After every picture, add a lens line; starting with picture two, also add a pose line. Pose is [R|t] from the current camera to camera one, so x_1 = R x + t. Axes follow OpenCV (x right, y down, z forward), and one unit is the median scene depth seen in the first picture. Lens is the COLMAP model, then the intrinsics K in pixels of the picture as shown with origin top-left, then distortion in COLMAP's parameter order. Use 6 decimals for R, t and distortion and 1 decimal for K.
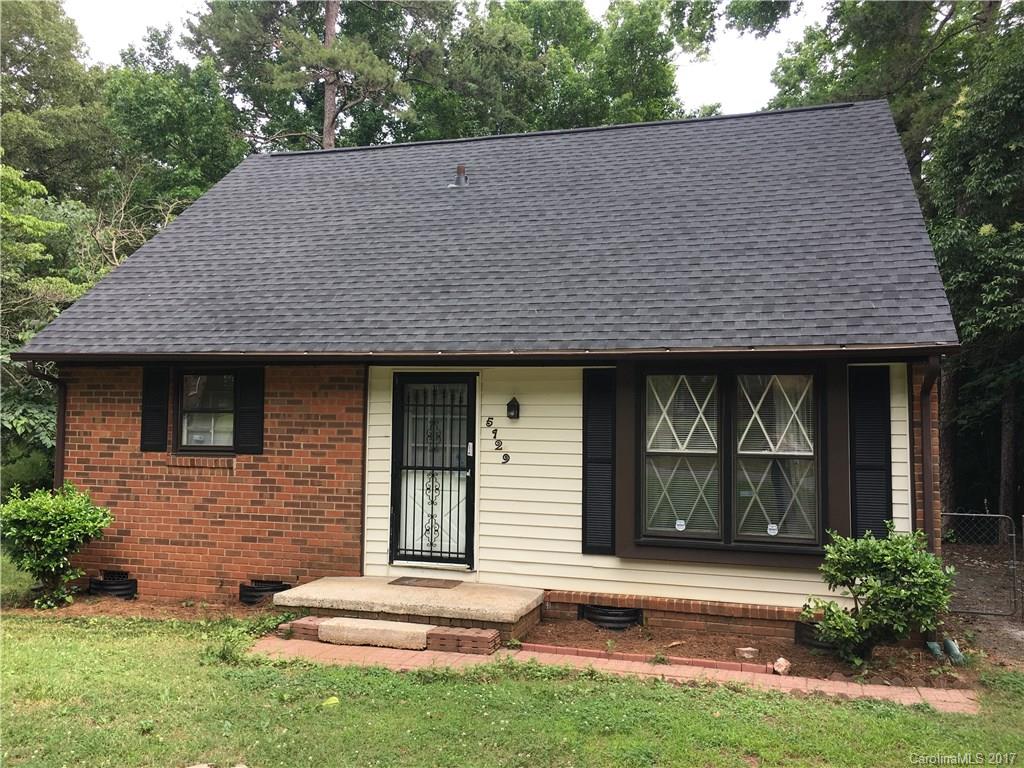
lens RADIAL K [[861.4, 0, 512.0], [0, 861.4, 384.0], [0, 0, 1]] dist [0.095527, -0.129483]
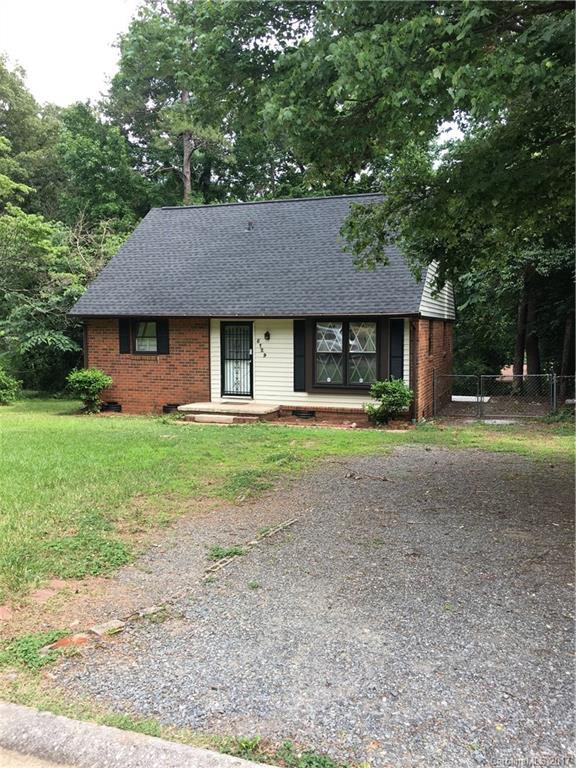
lens RADIAL K [[646.1, 0, 290.6], [0, 646.1, 374.7], [0, 0, 1]] dist [0.095527, -0.129483]
pose [[0.998410, -0.010439, -0.055386, 0.171077], [0.016938, 0.992844, 0.118208, -0.079705], [0.053756, -0.118958, 0.991443, -0.878002]]
